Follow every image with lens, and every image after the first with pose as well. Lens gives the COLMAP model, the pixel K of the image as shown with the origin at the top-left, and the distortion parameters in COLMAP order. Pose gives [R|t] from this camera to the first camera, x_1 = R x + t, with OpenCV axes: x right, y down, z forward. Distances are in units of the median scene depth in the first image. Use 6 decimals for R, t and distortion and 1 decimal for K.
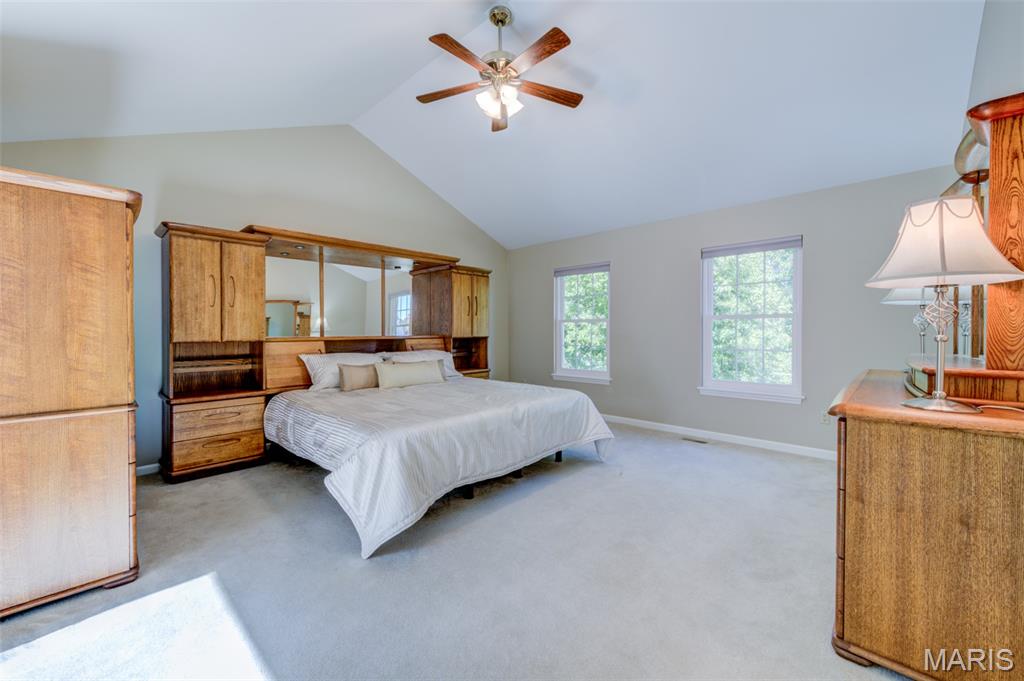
lens RADIAL K [[403.5, 0, 507.7], [0, 403.5, 337.7], [0, 0, 1]] dist [0.011831, -0.002866]
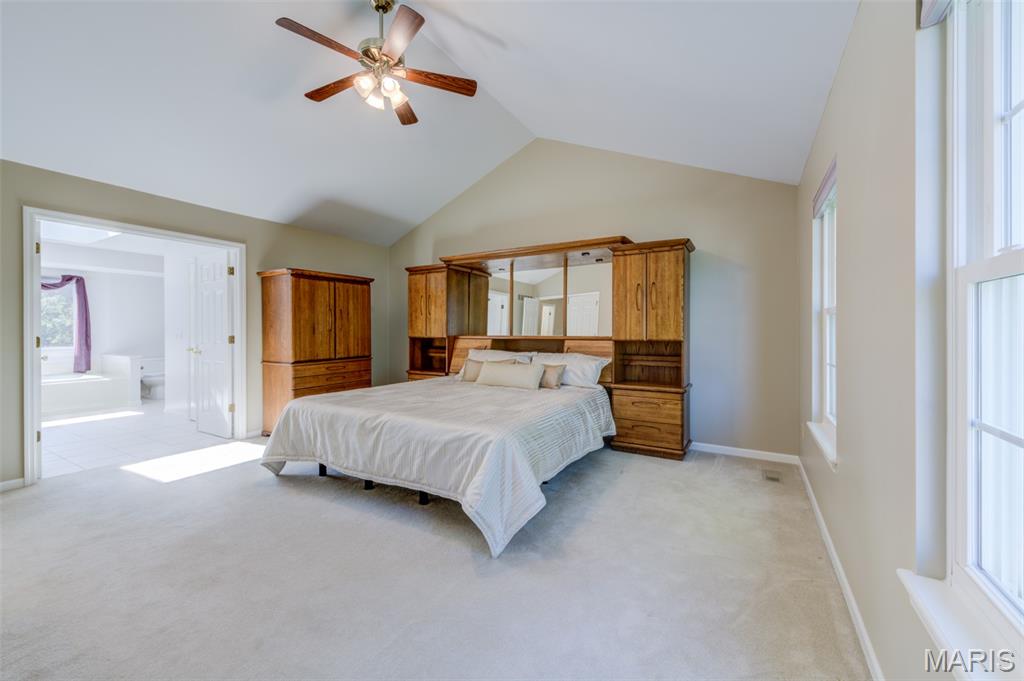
lens RADIAL K [[403.5, 0, 507.7], [0, 403.5, 337.7], [0, 0, 1]] dist [0.011831, -0.002866]
pose [[0.219860, 0.018294, -0.975360, 0.711058], [-0.017805, 0.999733, 0.014737, -0.014808], [0.975369, 0.014126, 0.220127, 0.784409]]
